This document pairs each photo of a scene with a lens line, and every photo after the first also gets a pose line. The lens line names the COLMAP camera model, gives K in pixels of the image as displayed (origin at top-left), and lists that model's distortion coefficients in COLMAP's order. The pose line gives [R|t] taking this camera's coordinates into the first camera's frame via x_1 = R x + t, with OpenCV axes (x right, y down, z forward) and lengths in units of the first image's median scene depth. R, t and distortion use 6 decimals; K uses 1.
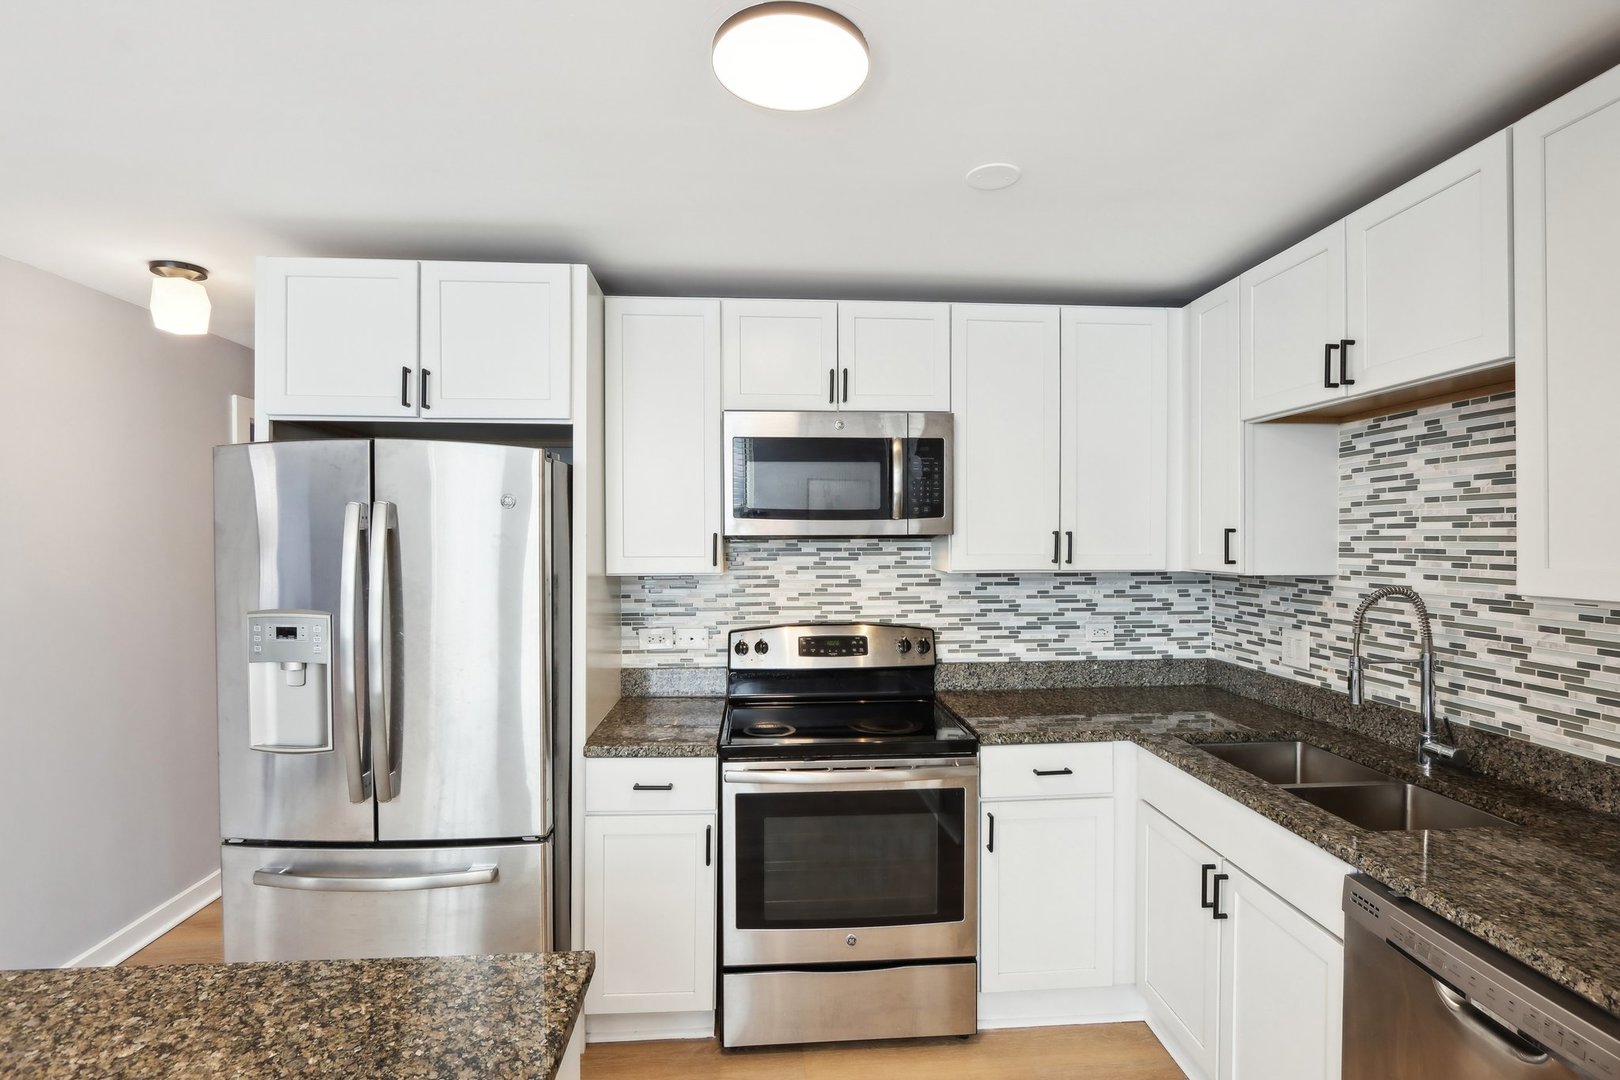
lens RADIAL K [[756.3, 0, 811.3], [0, 756.3, 551.9], [0, 0, 1]] dist [-0.019947, 0.007554]
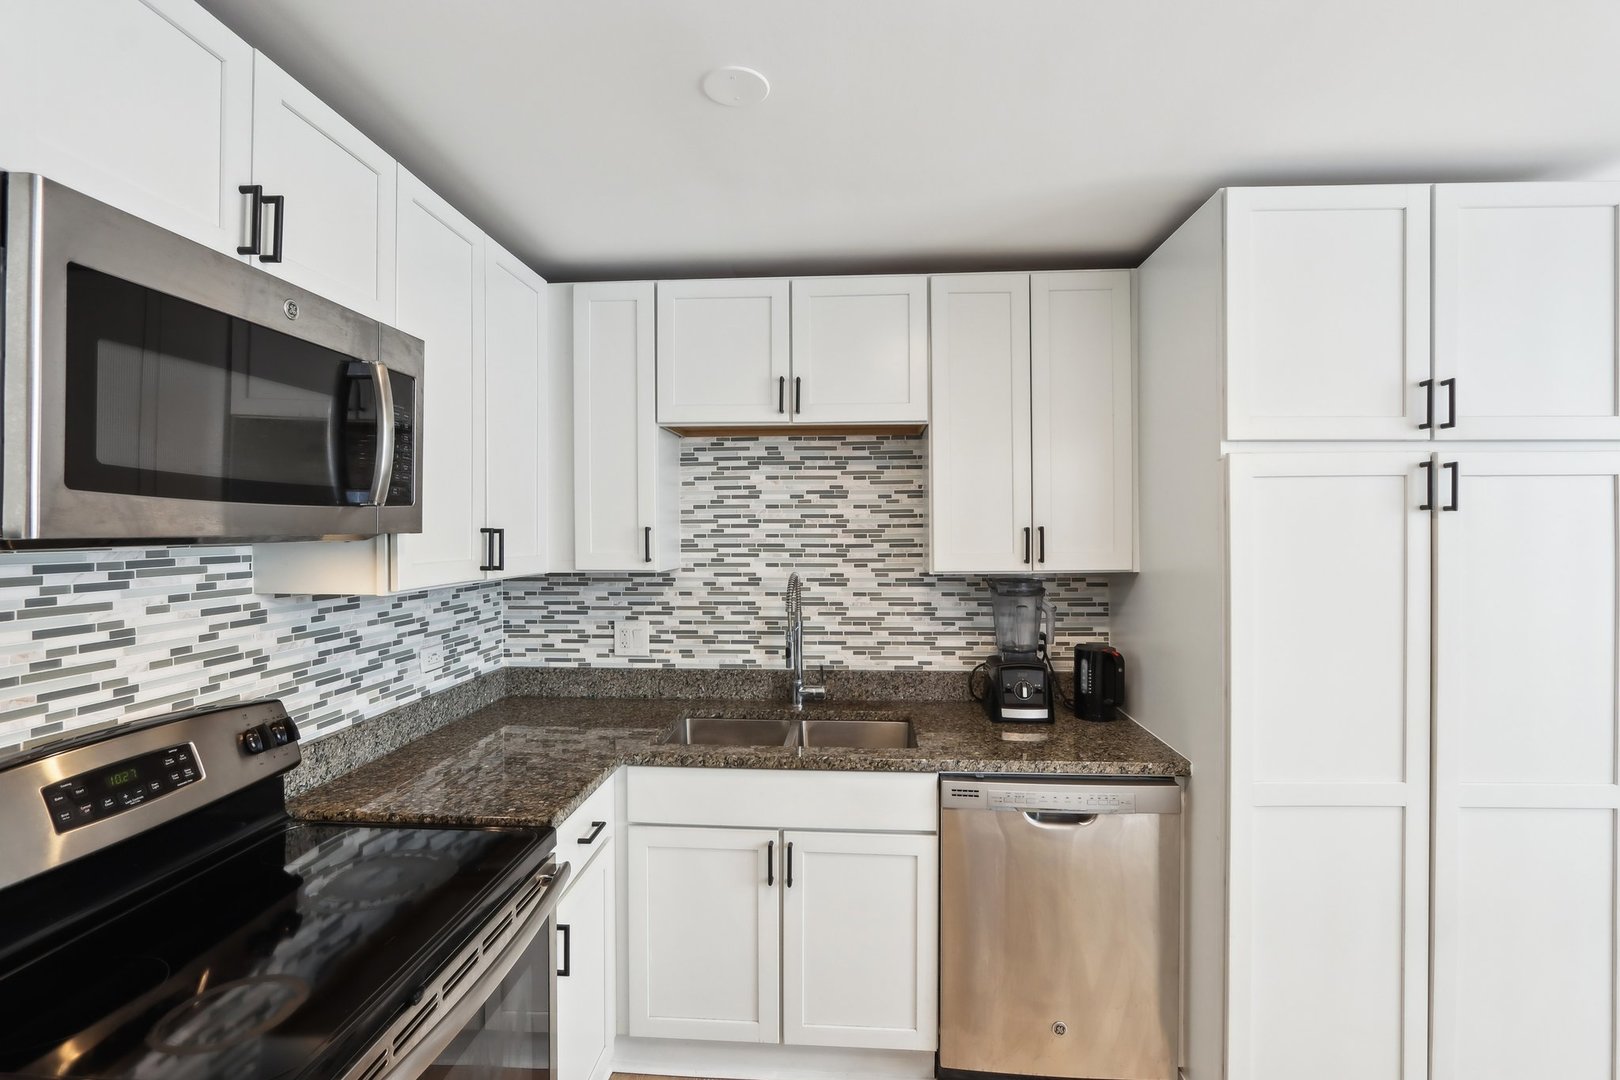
lens RADIAL K [[756.3, 0, 811.3], [0, 756.3, 551.9], [0, 0, 1]] dist [-0.019947, 0.007554]
pose [[0.129115, -0.026426, 0.991277, -0.398168], [0.019771, 0.999515, 0.024070, -0.016434], [-0.991433, 0.016491, 0.129574, 0.614045]]
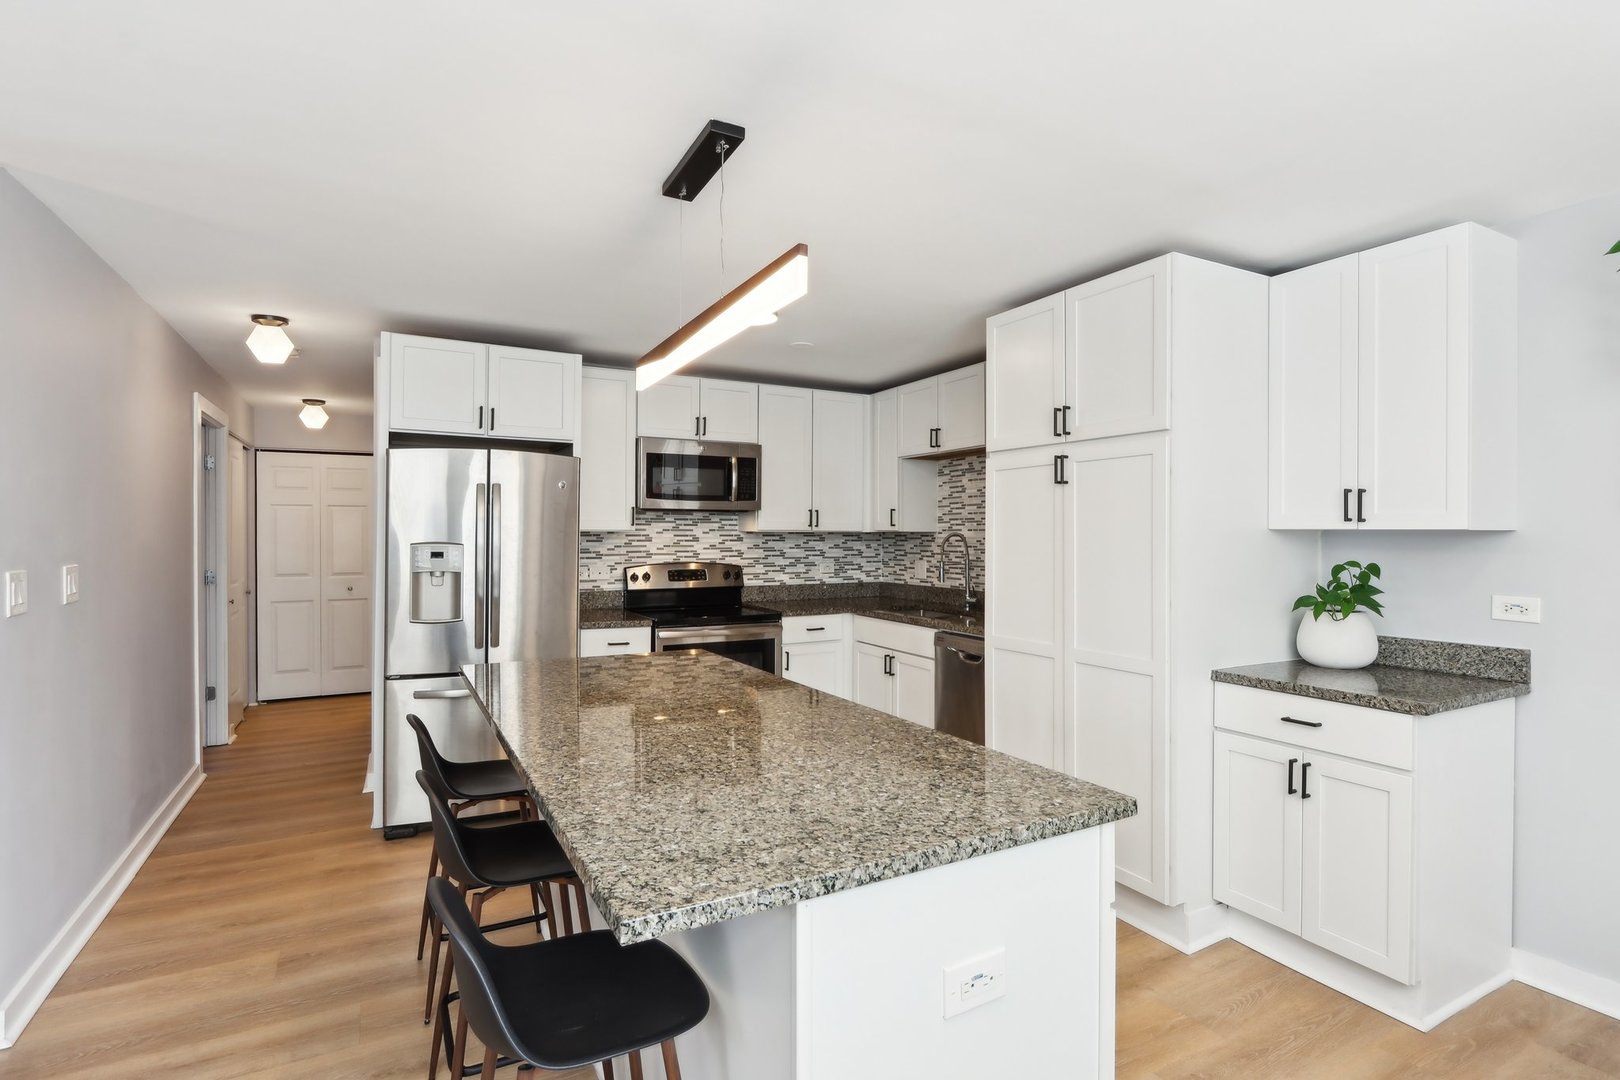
lens RADIAL K [[794.1, 0, 810.0], [0, 794.1, 540.0], [0, 0, 1]] dist [-0.010097, 0.000841]
pose [[0.910812, 0.002731, 0.412812, -0.516662], [0.001841, 0.999941, -0.010677, 0.072693], [-0.412817, 0.010485, 0.910754, -0.837347]]
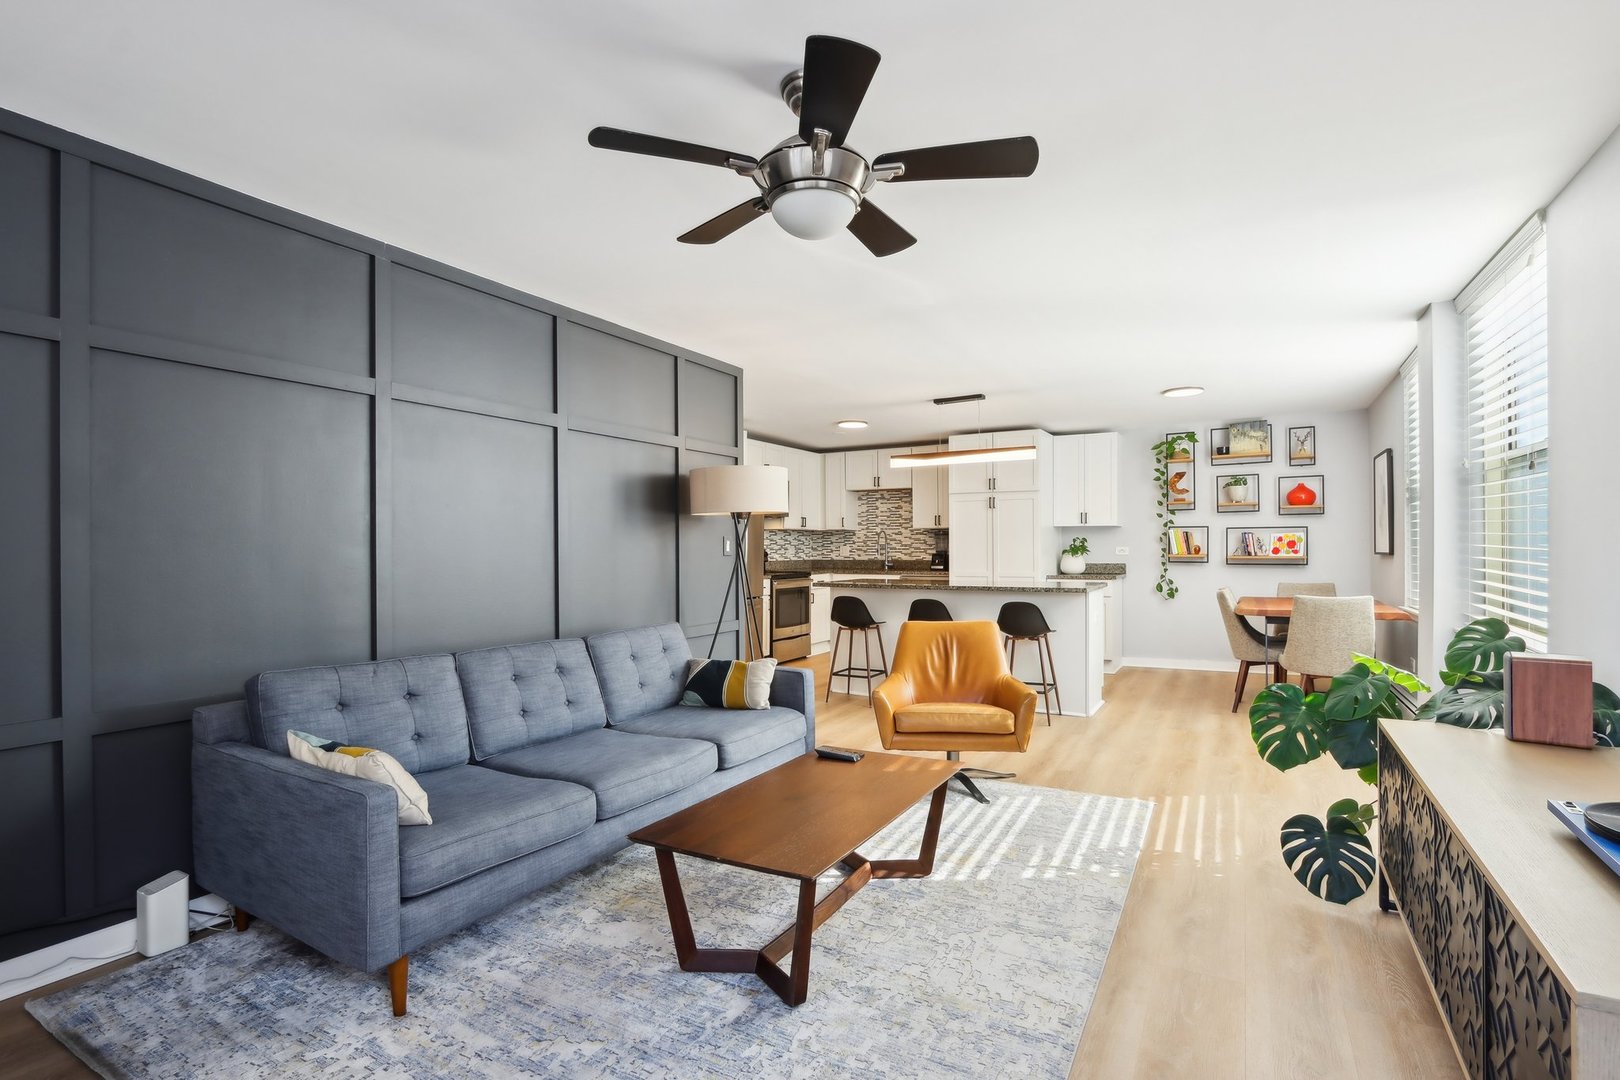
lens RADIAL K [[756.3, 0, 811.3], [0, 756.3, 551.9], [0, 0, 1]] dist [-0.019947, 0.007554]
pose [[0.564317, -0.004422, 0.825546, -2.571429], [0.015377, 0.999868, -0.005155, 0.152675], [-0.825415, 0.015603, 0.564311, -0.985259]]
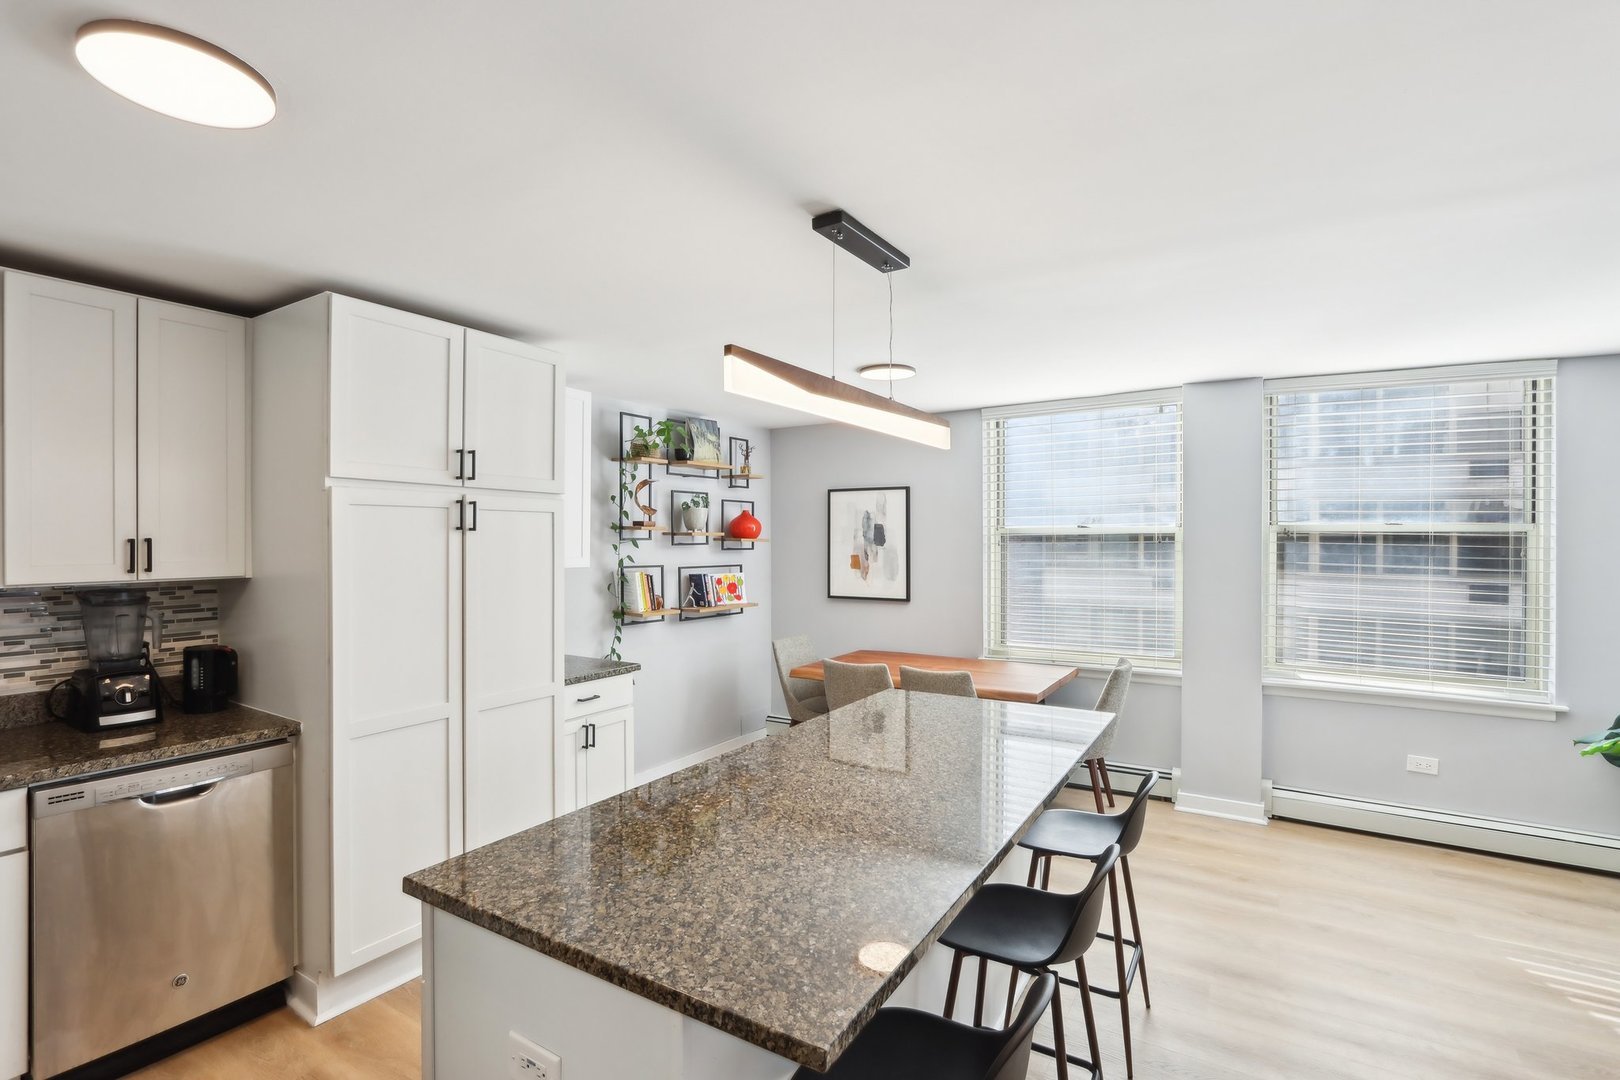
lens RADIAL K [[766.3, 0, 820.1], [0, 766.3, 526.3], [0, 0, 1]] dist [-0.014879, 0.000400]
pose [[-0.811634, 0.010287, 0.584075, -0.737292], [0.007443, 0.999946, -0.007269, -0.021166], [-0.584118, -0.001552, -0.811667, 0.746918]]
